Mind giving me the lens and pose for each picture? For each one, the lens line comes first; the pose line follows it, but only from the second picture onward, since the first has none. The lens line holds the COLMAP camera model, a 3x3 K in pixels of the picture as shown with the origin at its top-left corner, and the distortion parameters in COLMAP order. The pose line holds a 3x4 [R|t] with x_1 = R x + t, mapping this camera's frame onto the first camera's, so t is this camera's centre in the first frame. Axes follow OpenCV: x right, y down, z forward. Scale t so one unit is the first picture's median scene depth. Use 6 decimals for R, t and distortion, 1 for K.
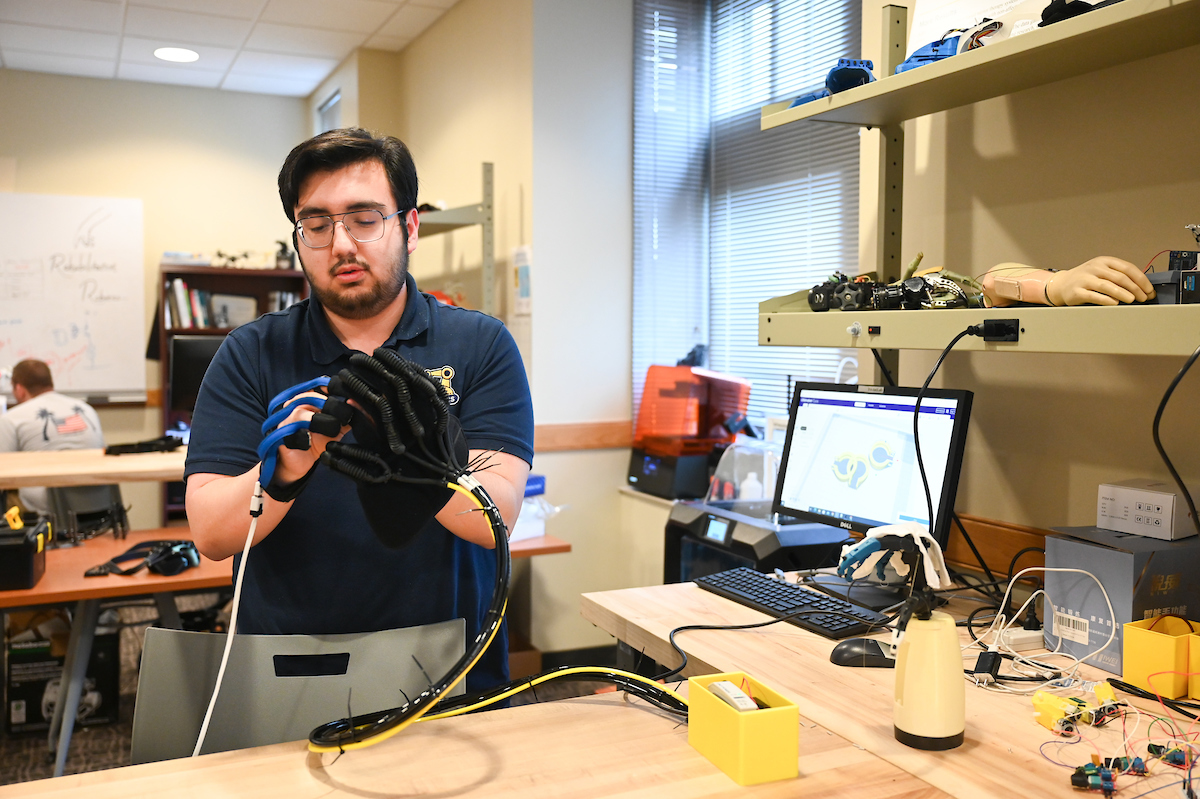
lens RADIAL K [[1069.9, 0, 598.6], [0, 1069.9, 396.1], [0, 0, 1]] dist [-0.000158, 0.006342]
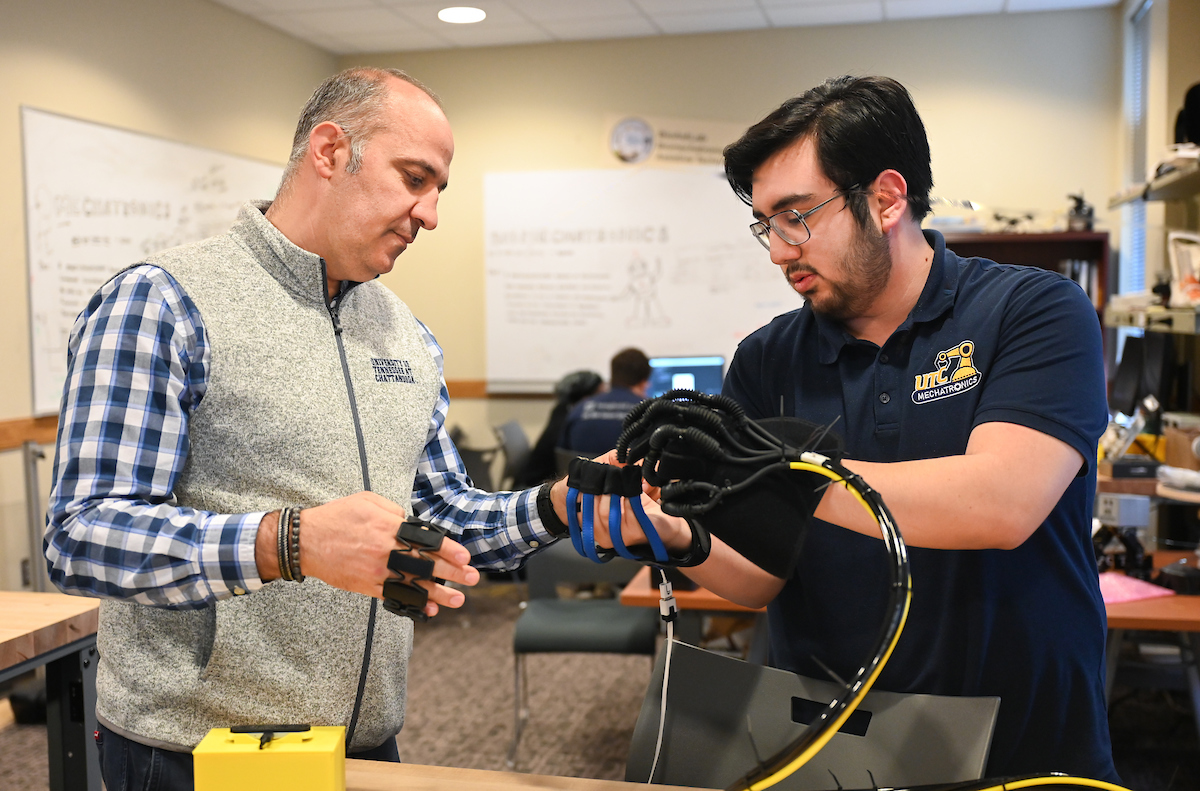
lens RADIAL K [[1333.5, 0, 576.2], [0, 1333.5, 405.3], [0, 0, 1]] dist [0.003058, 0.000000]
pose [[0.764466, 0.032707, -0.643834, 0.092431], [-0.025459, 0.999465, 0.020543, -0.003082], [0.644162, 0.000687, 0.764889, 0.025538]]
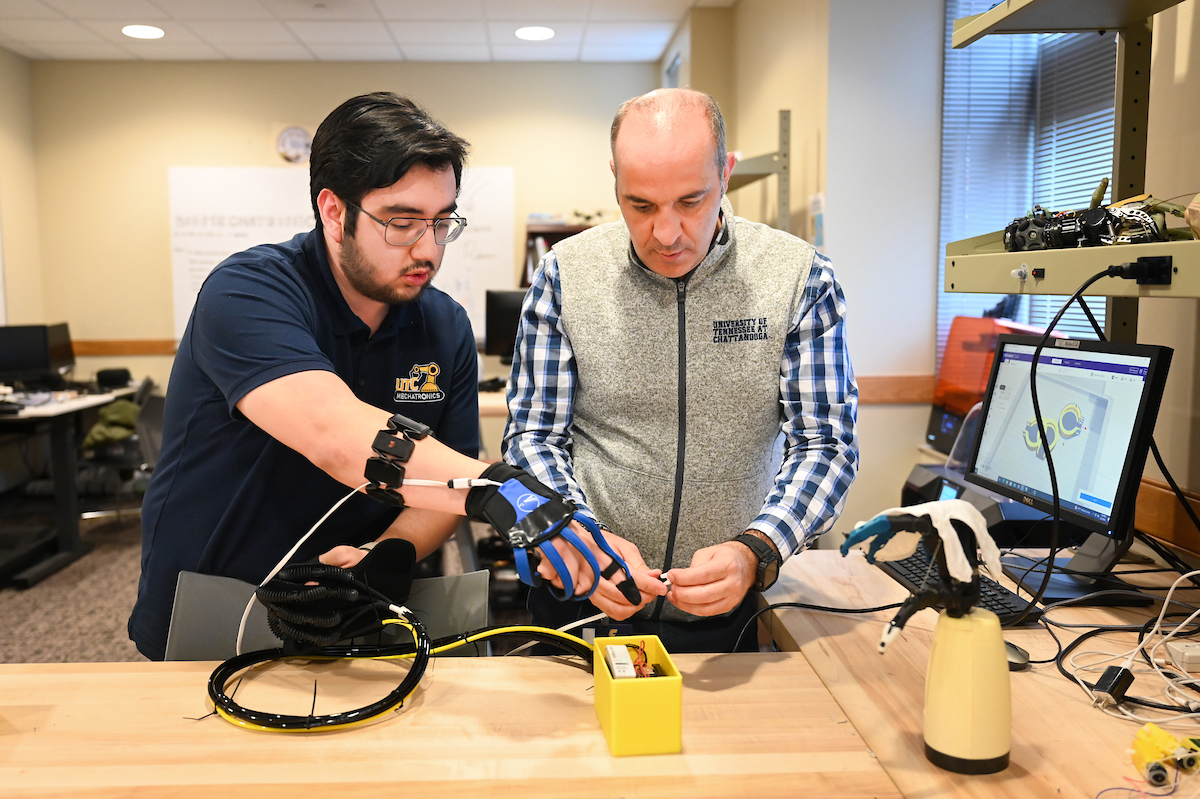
lens RADIAL K [[1029.3, 0, 571.1], [0, 1029.3, 383.2], [0, 0, 1]] dist [0.007816, -0.009956]
pose [[0.916759, 0.029305, -0.398364, 0.101201], [-0.015194, 0.999142, 0.038534, -0.000158], [0.399151, -0.029274, 0.916418, 0.042653]]
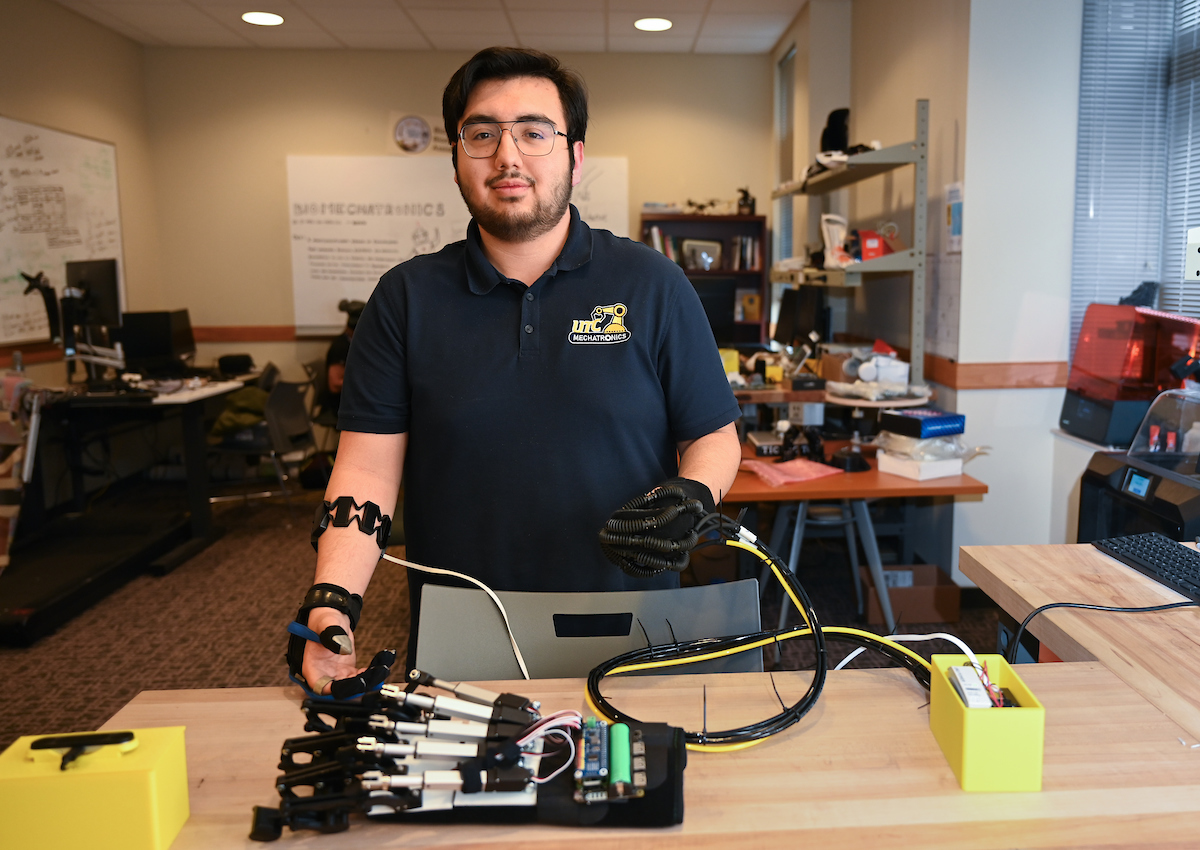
lens RADIAL K [[974.5, 0, 685.6], [0, 974.5, 394.2], [0, 0, 1]] dist [-0.007513, 0.009375]
pose [[0.931293, 0.037742, -0.362311, 0.030081], [-0.014479, 0.997667, 0.066712, -0.001120], [0.363983, -0.056883, 0.929667, 0.056550]]
